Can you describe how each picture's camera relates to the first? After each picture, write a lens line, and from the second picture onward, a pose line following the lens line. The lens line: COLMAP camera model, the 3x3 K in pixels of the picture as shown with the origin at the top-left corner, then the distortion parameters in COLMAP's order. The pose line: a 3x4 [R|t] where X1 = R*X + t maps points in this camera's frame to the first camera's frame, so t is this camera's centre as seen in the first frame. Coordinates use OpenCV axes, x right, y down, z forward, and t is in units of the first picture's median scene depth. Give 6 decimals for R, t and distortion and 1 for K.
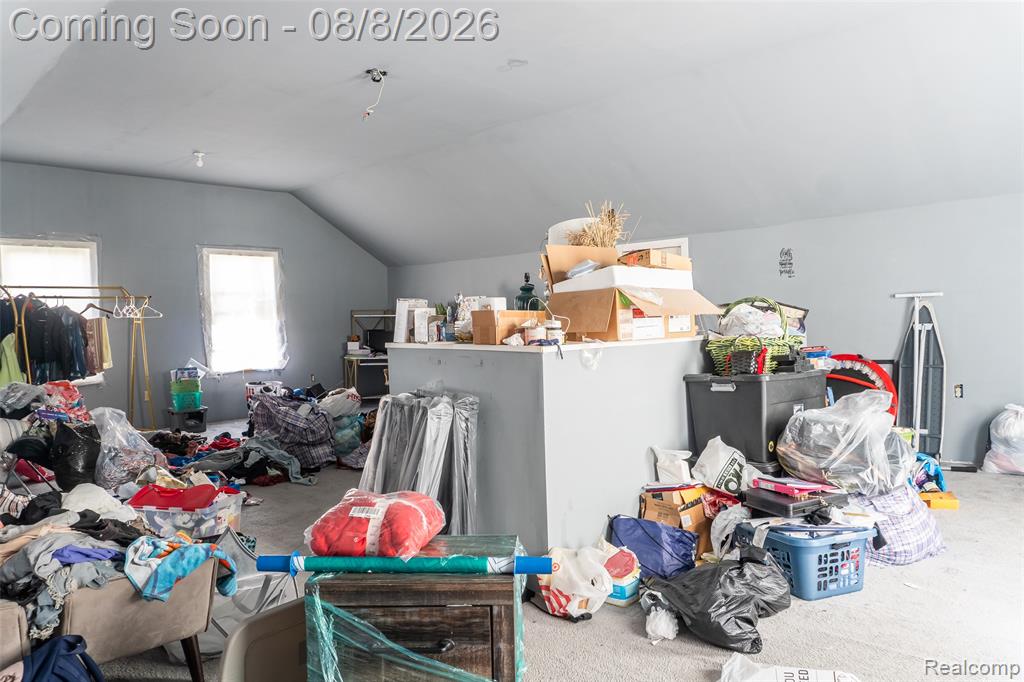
lens RADIAL K [[715.0, 0, 511.3], [0, 715.0, 328.3], [0, 0, 1]] dist [-0.006883, -0.001089]
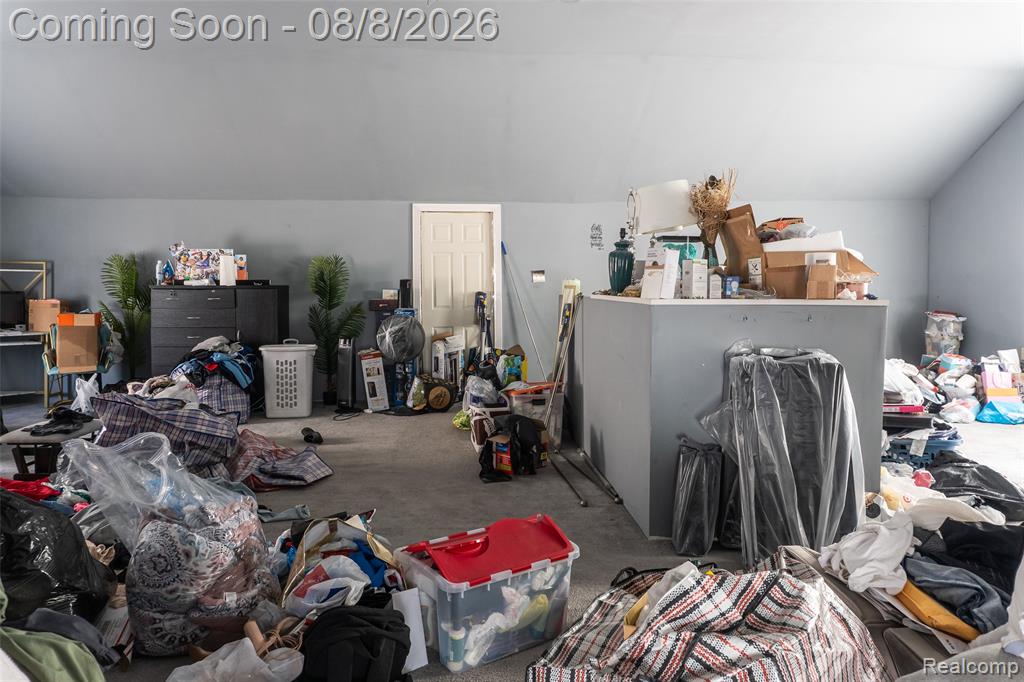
lens RADIAL K [[715.0, 0, 511.3], [0, 715.0, 328.3], [0, 0, 1]] dist [-0.006883, -0.001089]
pose [[0.618953, -0.025933, 0.784999, -0.809700], [-0.000285, 0.999447, 0.033242, 0.022640], [-0.785428, -0.020799, 0.618604, 0.533867]]
